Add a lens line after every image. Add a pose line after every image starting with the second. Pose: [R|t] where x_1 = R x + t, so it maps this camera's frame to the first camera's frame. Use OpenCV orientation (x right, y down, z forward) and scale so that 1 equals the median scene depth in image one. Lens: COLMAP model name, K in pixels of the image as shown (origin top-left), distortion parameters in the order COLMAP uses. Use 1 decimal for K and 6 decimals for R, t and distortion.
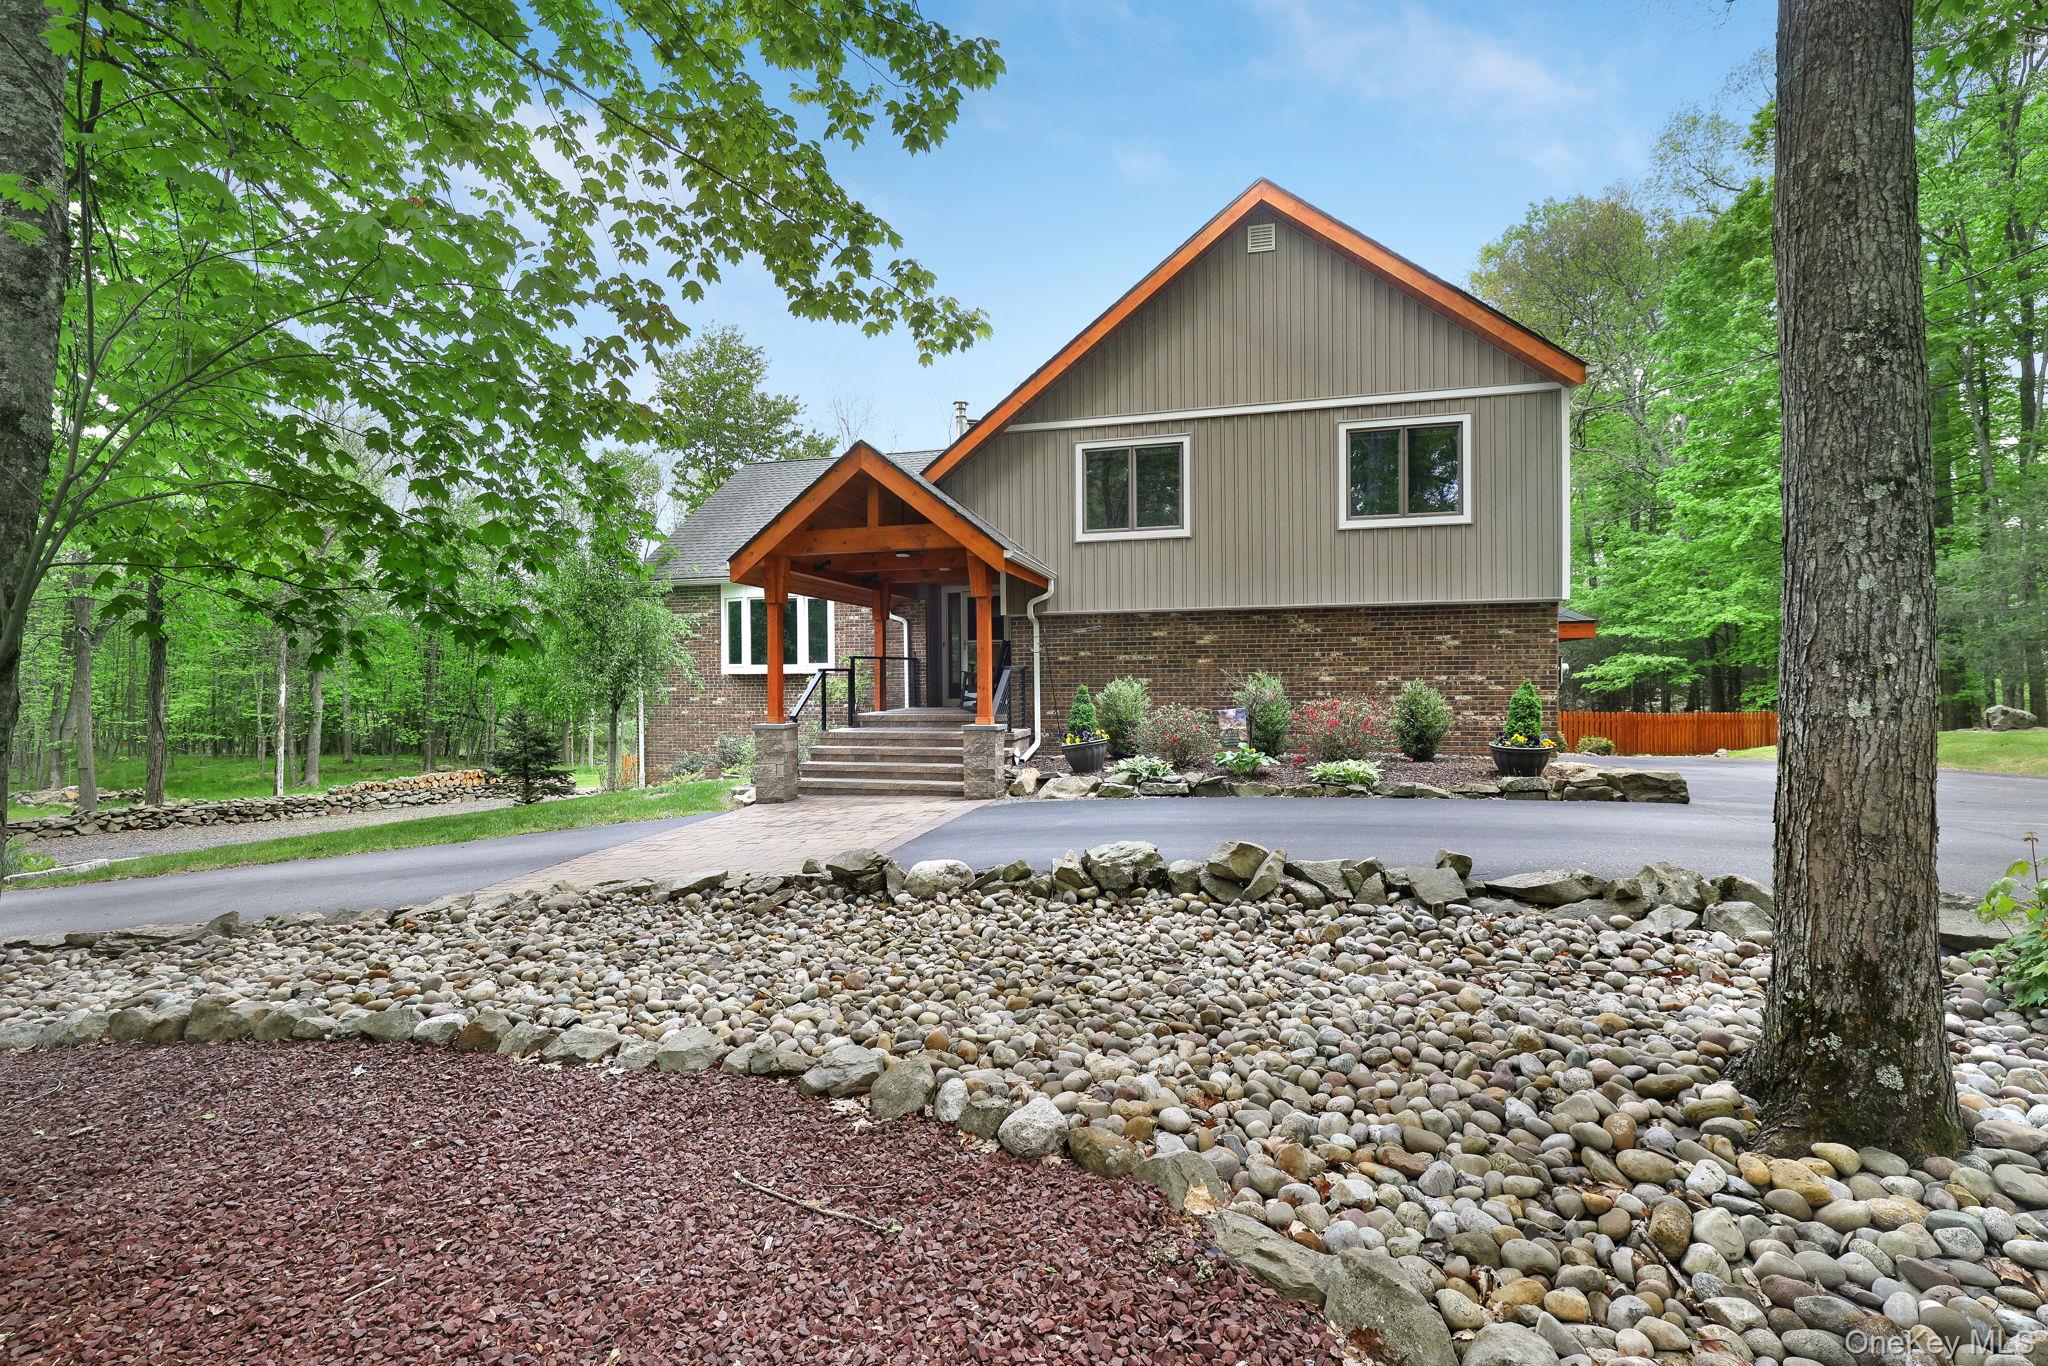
lens RADIAL K [[890.9, 0, 1024.0], [0, 890.9, 683.0], [0, 0, 1]] dist [-0.000899, -0.000100]
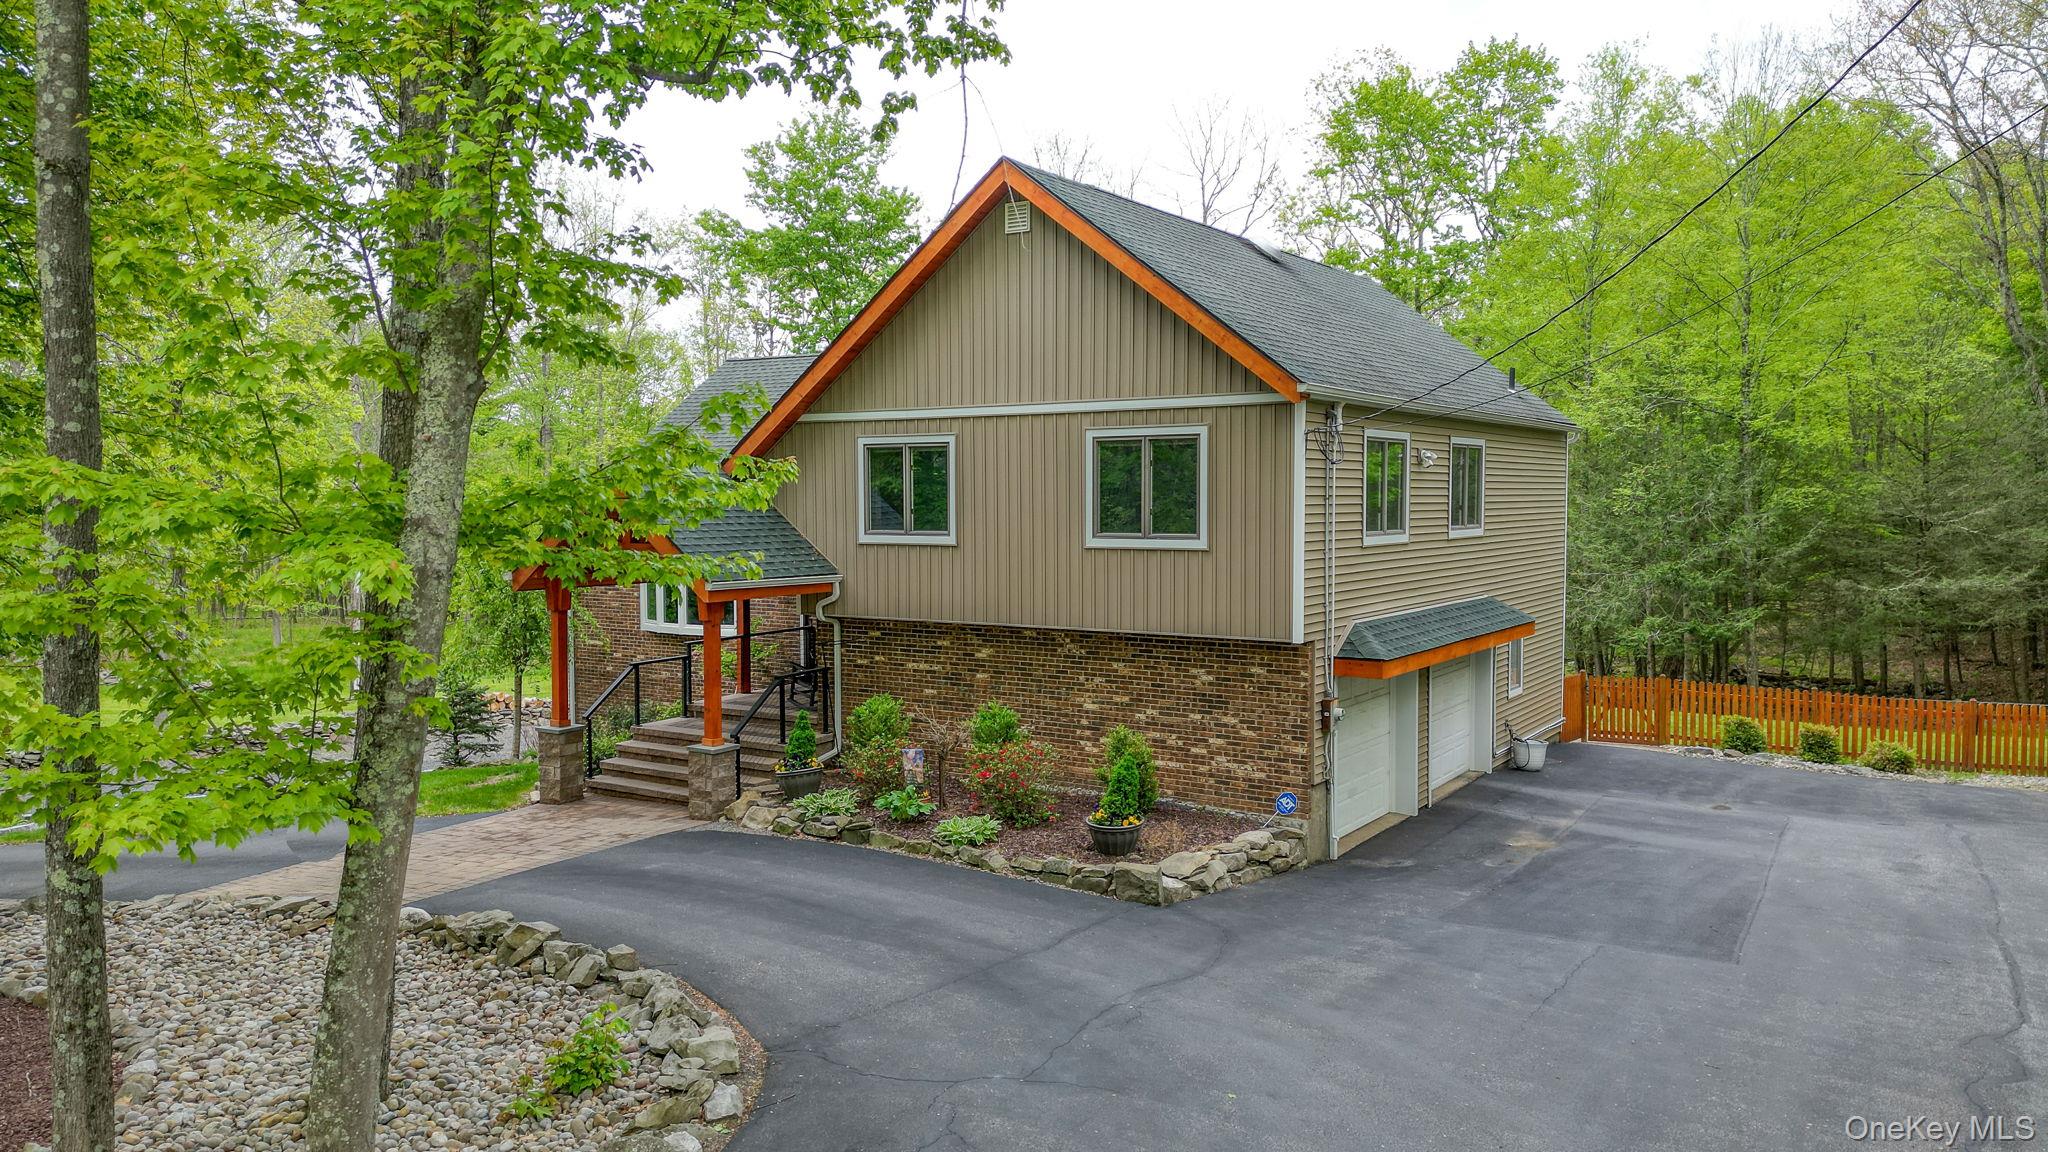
lens RADIAL K [[1460.5, 0, 1028.4], [0, 1460.5, 594.8], [0, 0, 1]] dist [0.095898, -0.087935]
pose [[0.936815, 0.032255, -0.348334, 0.794824], [-0.009598, 0.997735, 0.066576, -0.216113], [0.349692, -0.059026, 0.935003, -0.397959]]
